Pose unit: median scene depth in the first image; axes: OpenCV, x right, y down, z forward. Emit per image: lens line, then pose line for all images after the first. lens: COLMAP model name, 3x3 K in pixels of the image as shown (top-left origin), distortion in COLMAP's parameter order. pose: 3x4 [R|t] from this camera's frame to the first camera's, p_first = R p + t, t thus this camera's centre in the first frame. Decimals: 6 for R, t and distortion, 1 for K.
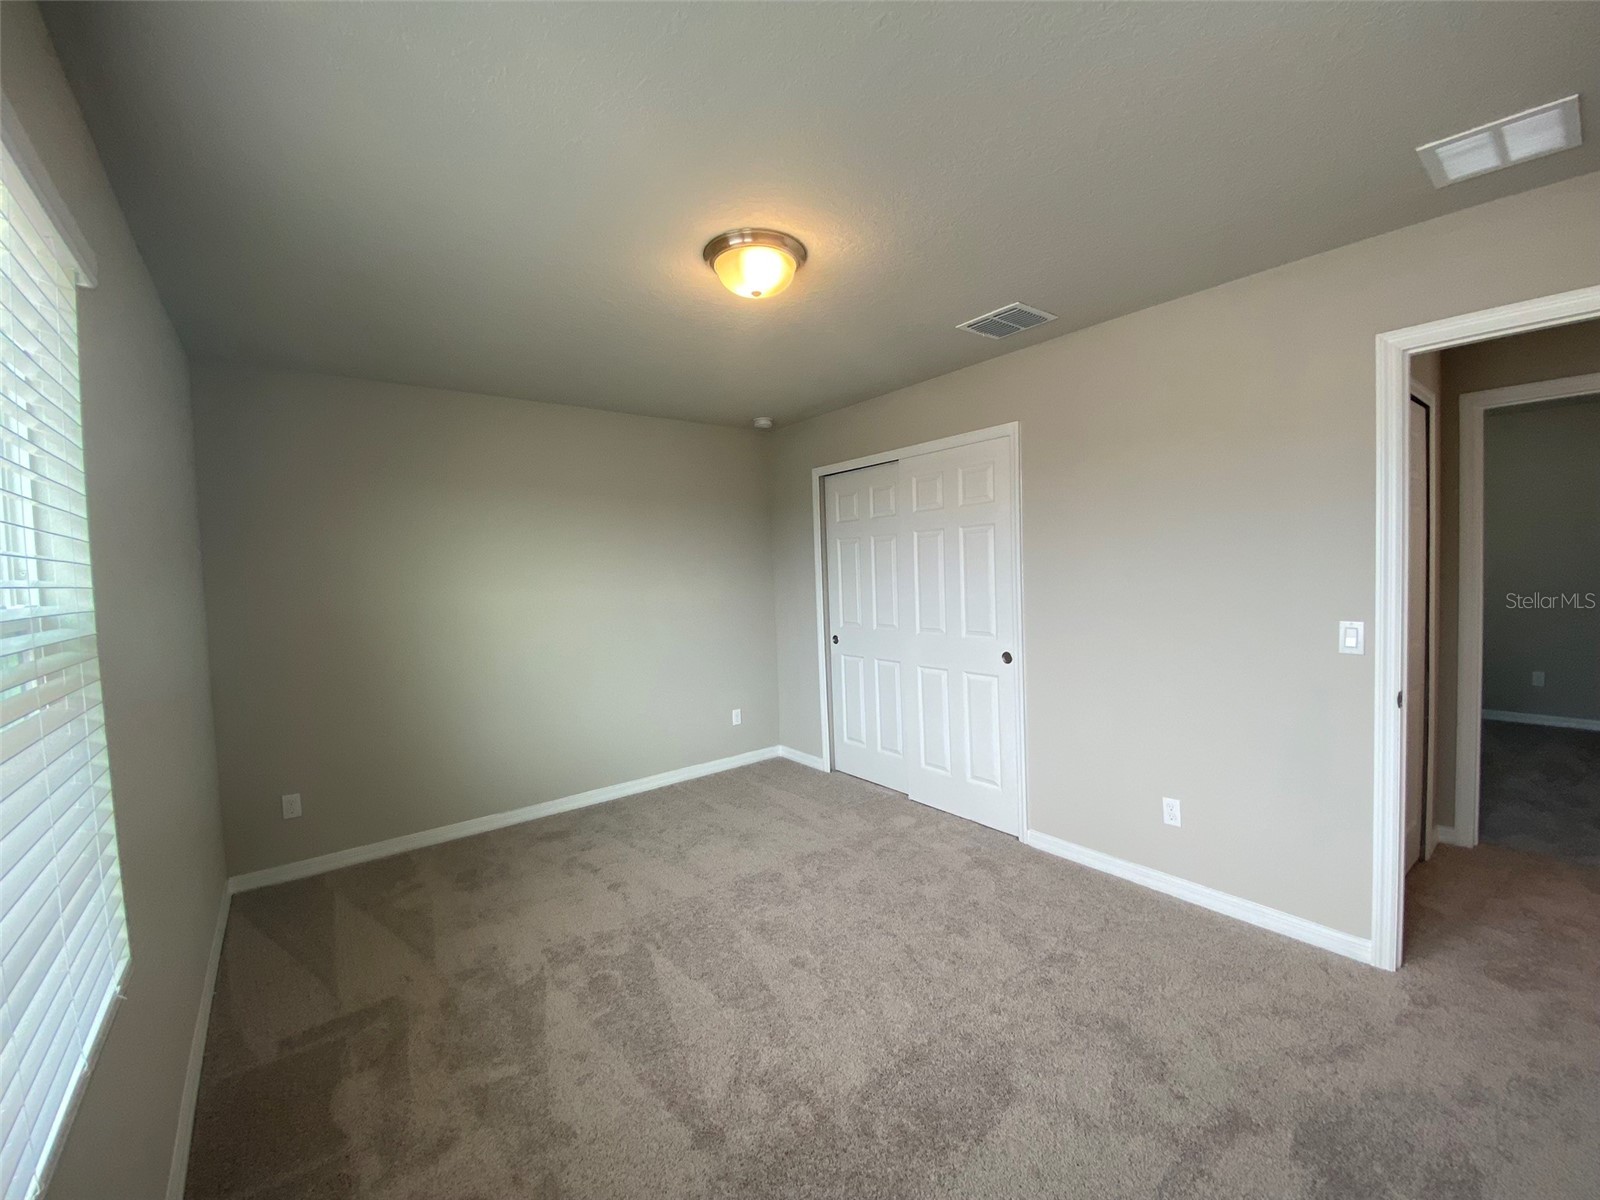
lens RADIAL K [[654.3, 0, 800.0], [0, 654.3, 600.0], [0, 0, 1]] dist [0.030184, -0.022195]
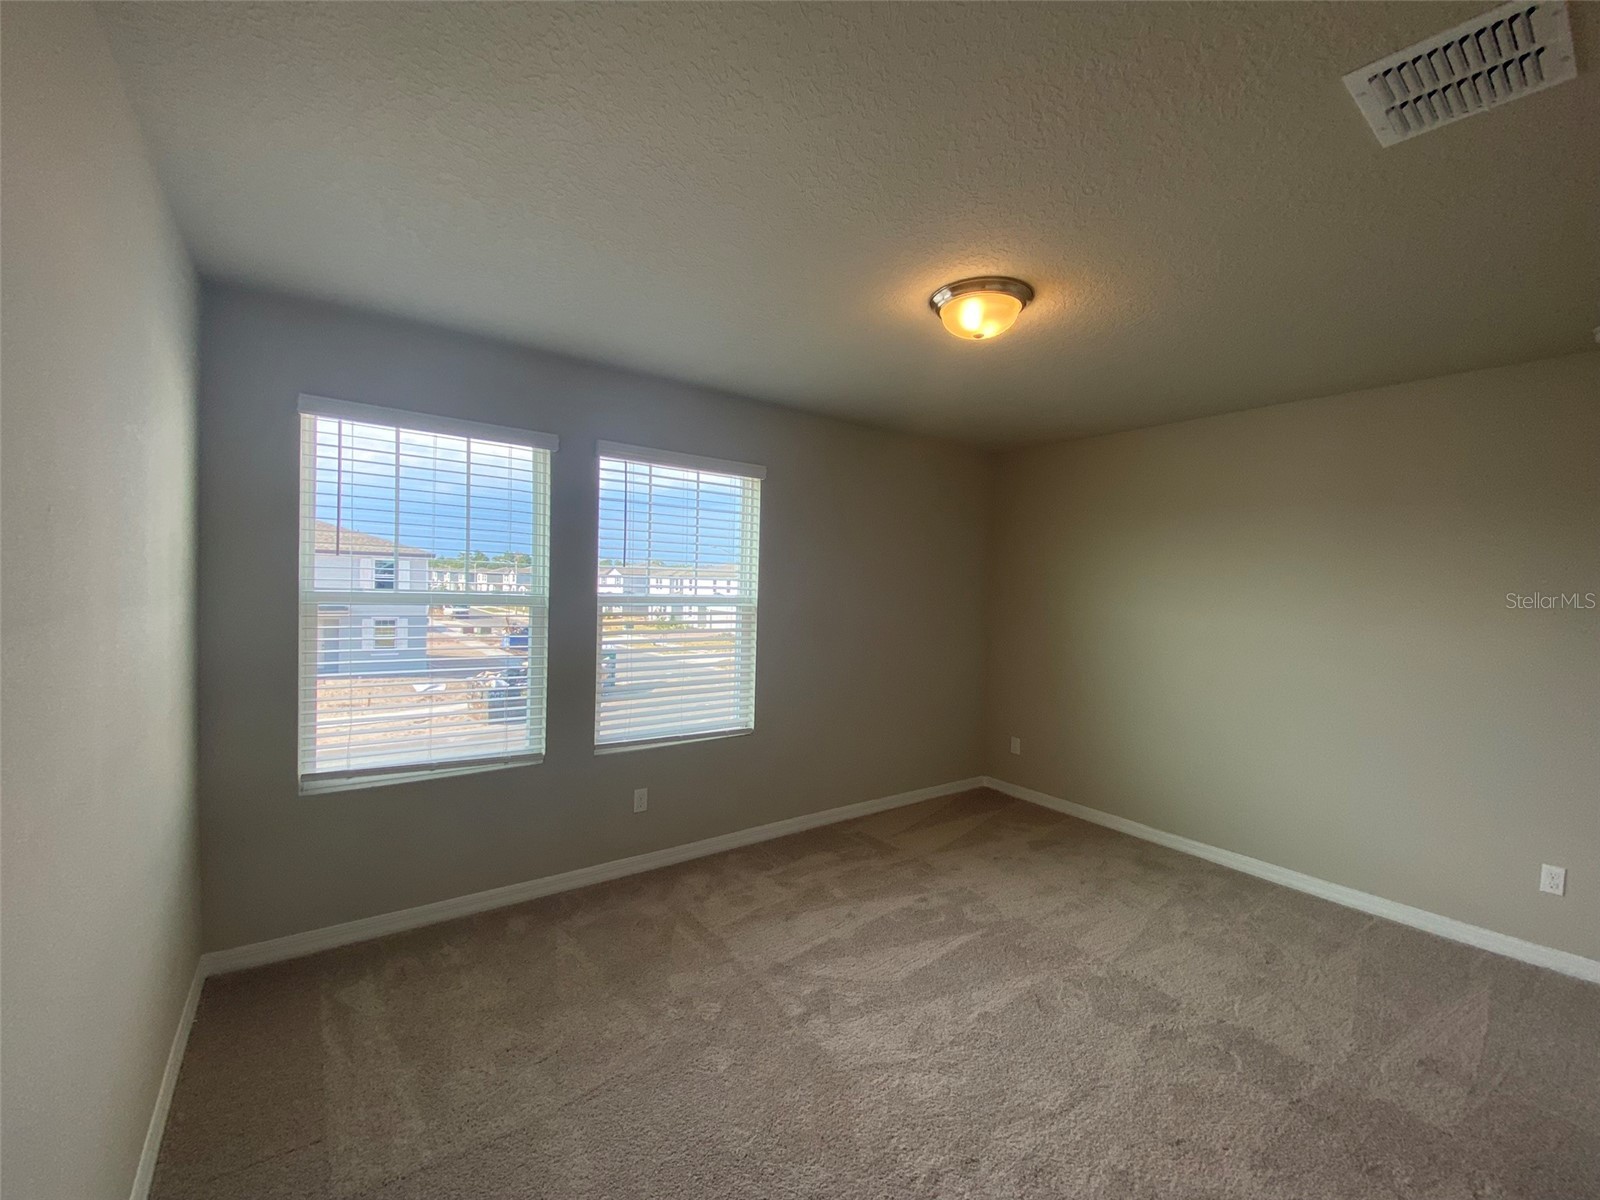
lens RADIAL K [[654.3, 0, 800.0], [0, 654.3, 600.0], [0, 0, 1]] dist [0.030184, -0.022195]
pose [[-0.039804, 0.053825, -0.997757, 0.823601], [-0.074675, 0.995595, 0.056687, -0.071996], [0.996413, 0.076763, -0.035610, 0.646587]]
